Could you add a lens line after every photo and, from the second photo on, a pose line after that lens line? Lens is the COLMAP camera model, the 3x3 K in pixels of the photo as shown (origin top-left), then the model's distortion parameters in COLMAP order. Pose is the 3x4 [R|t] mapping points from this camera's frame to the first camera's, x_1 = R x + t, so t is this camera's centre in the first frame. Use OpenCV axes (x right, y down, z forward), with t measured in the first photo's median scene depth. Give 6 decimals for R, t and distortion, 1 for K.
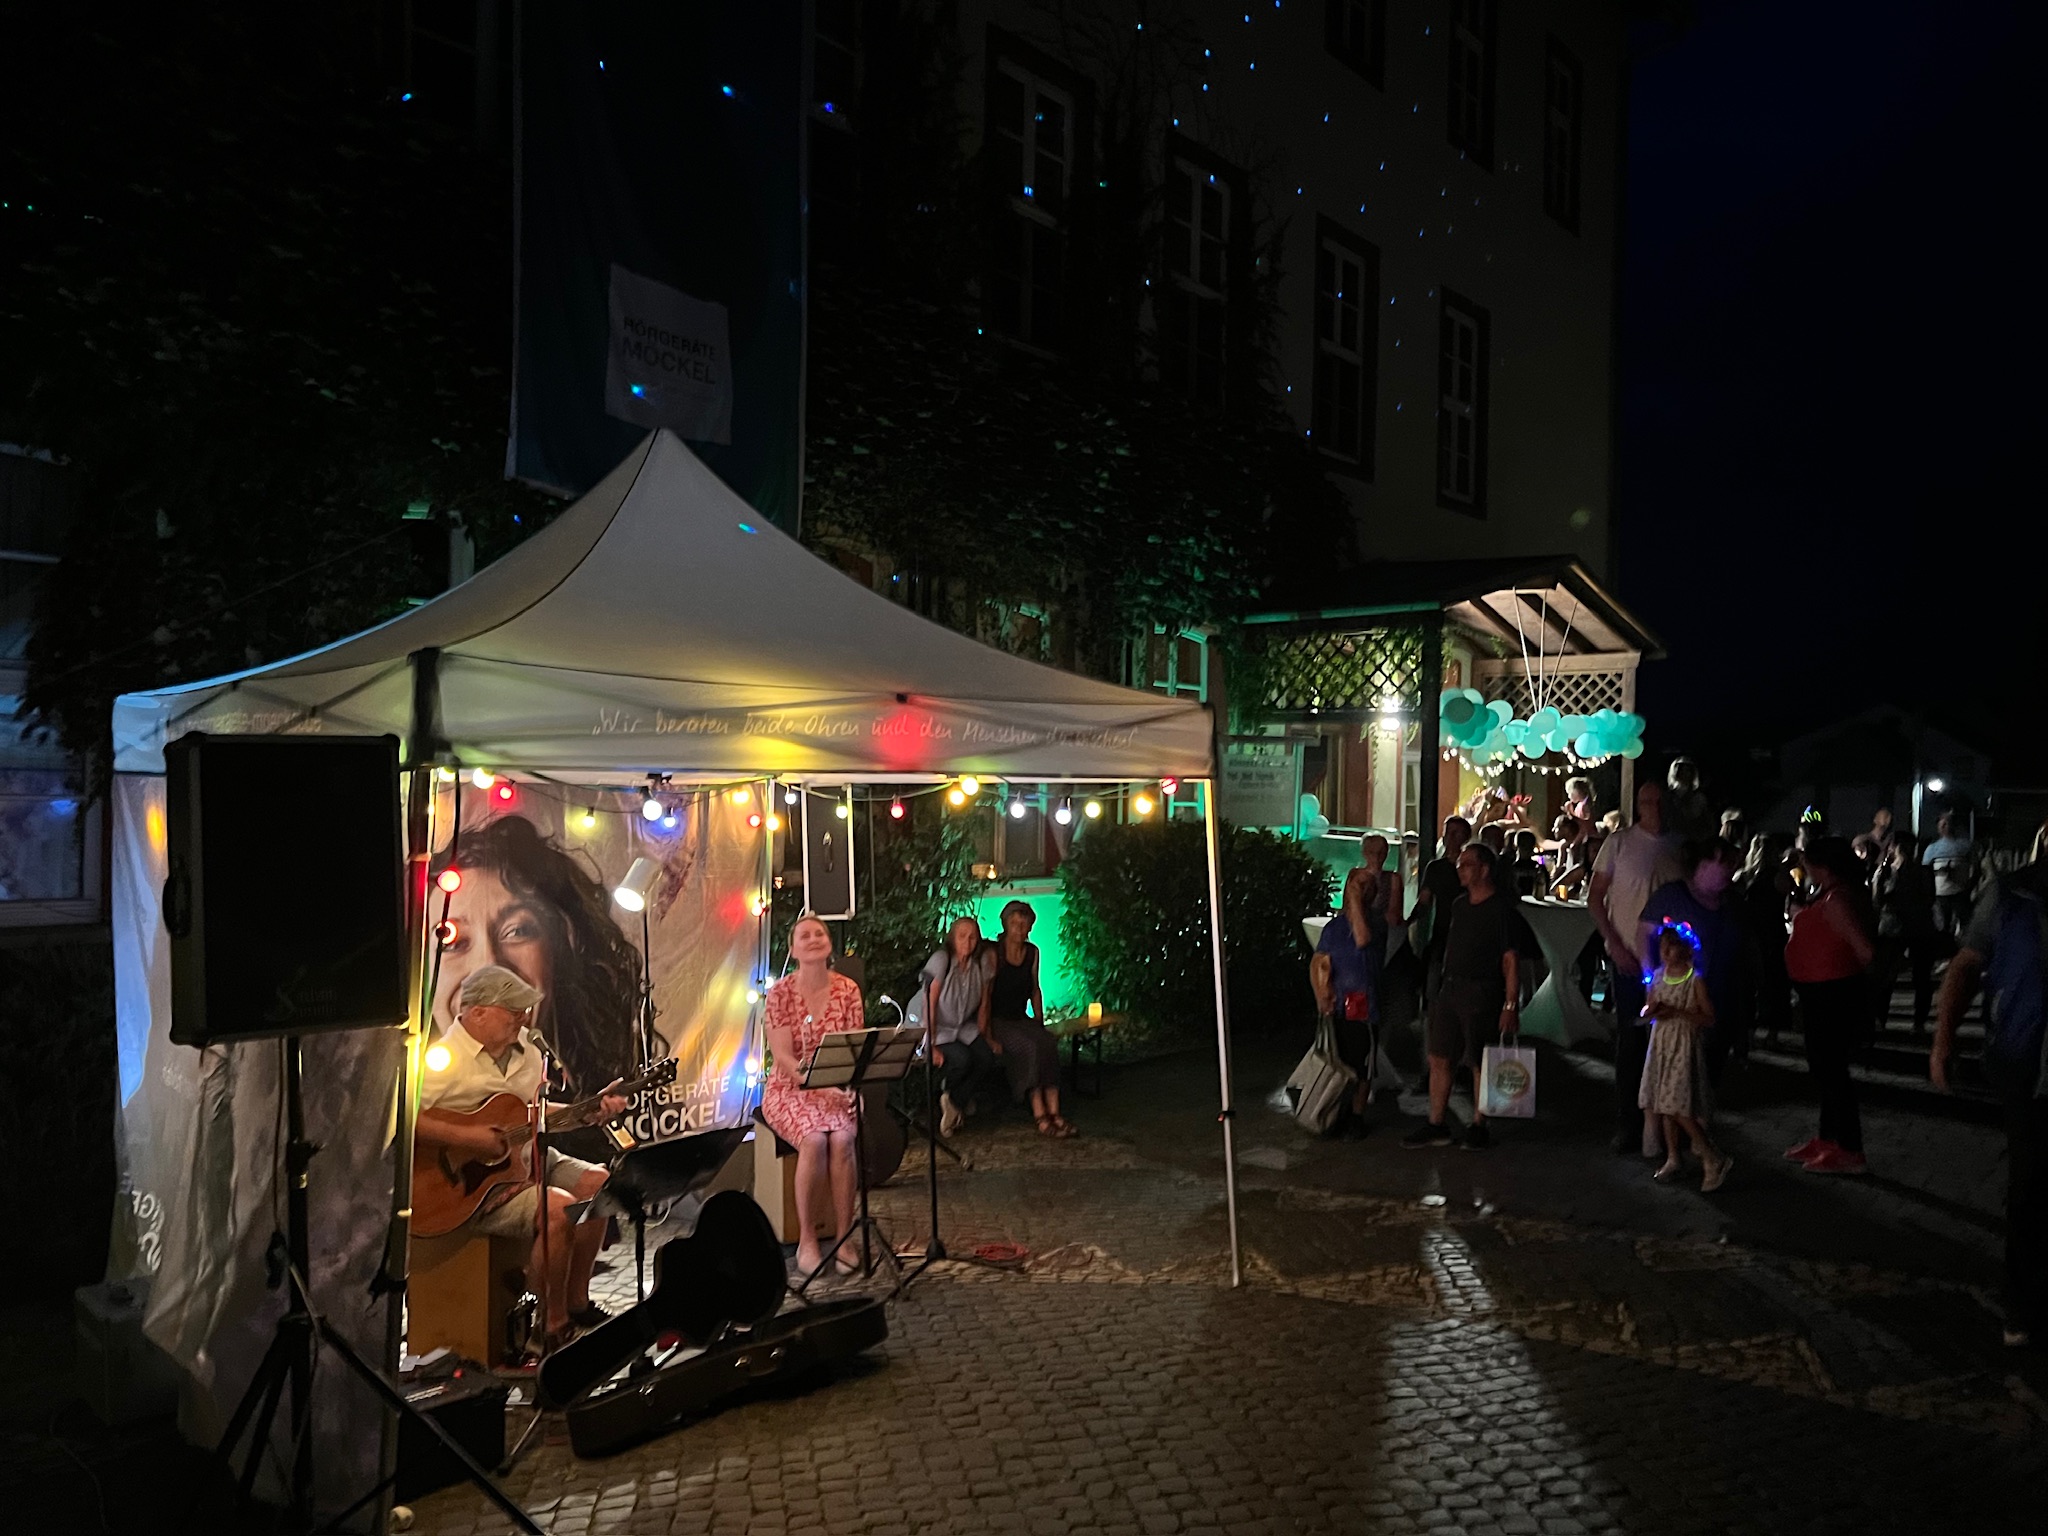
lens RADIAL K [[1509.9, 0, 1024.0], [0, 1509.9, 768.0], [0, 0, 1]] dist [0.104821, -0.162078]
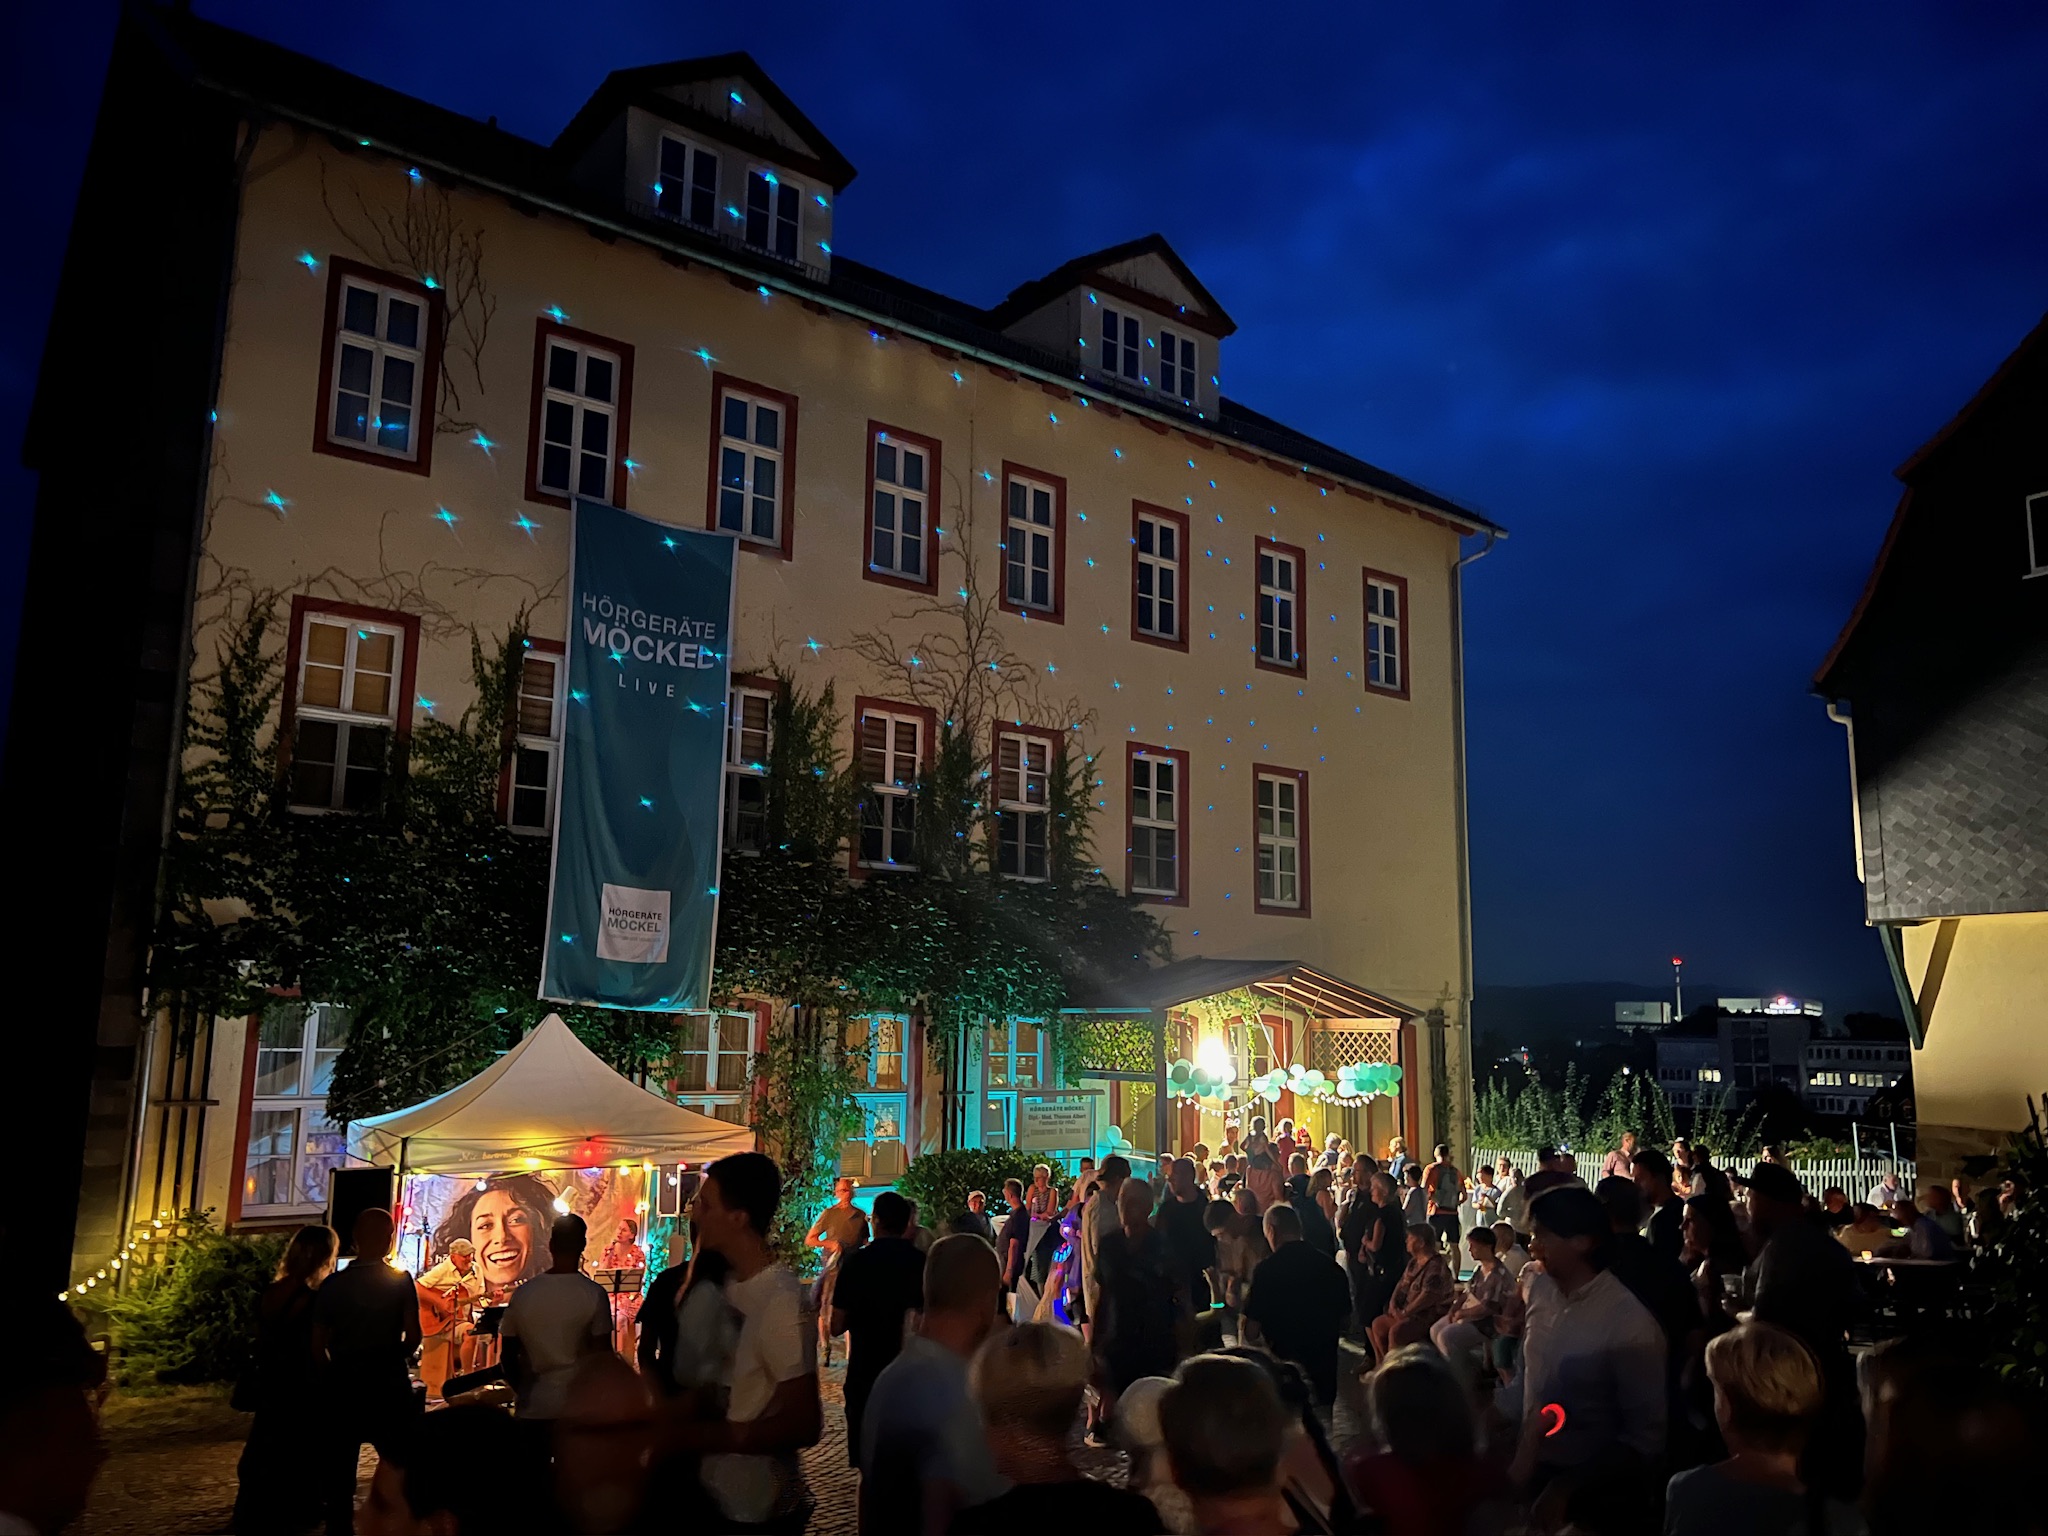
lens RADIAL K [[1509.9, 0, 1024.0], [0, 1509.9, 768.0], [0, 0, 1]] dist [0.104821, -0.162078]
pose [[0.977597, -0.037199, -0.207171, 0.476281], [0.001880, 0.985763, -0.168128, -0.089755], [0.210476, 0.163972, 0.963750, -0.592949]]
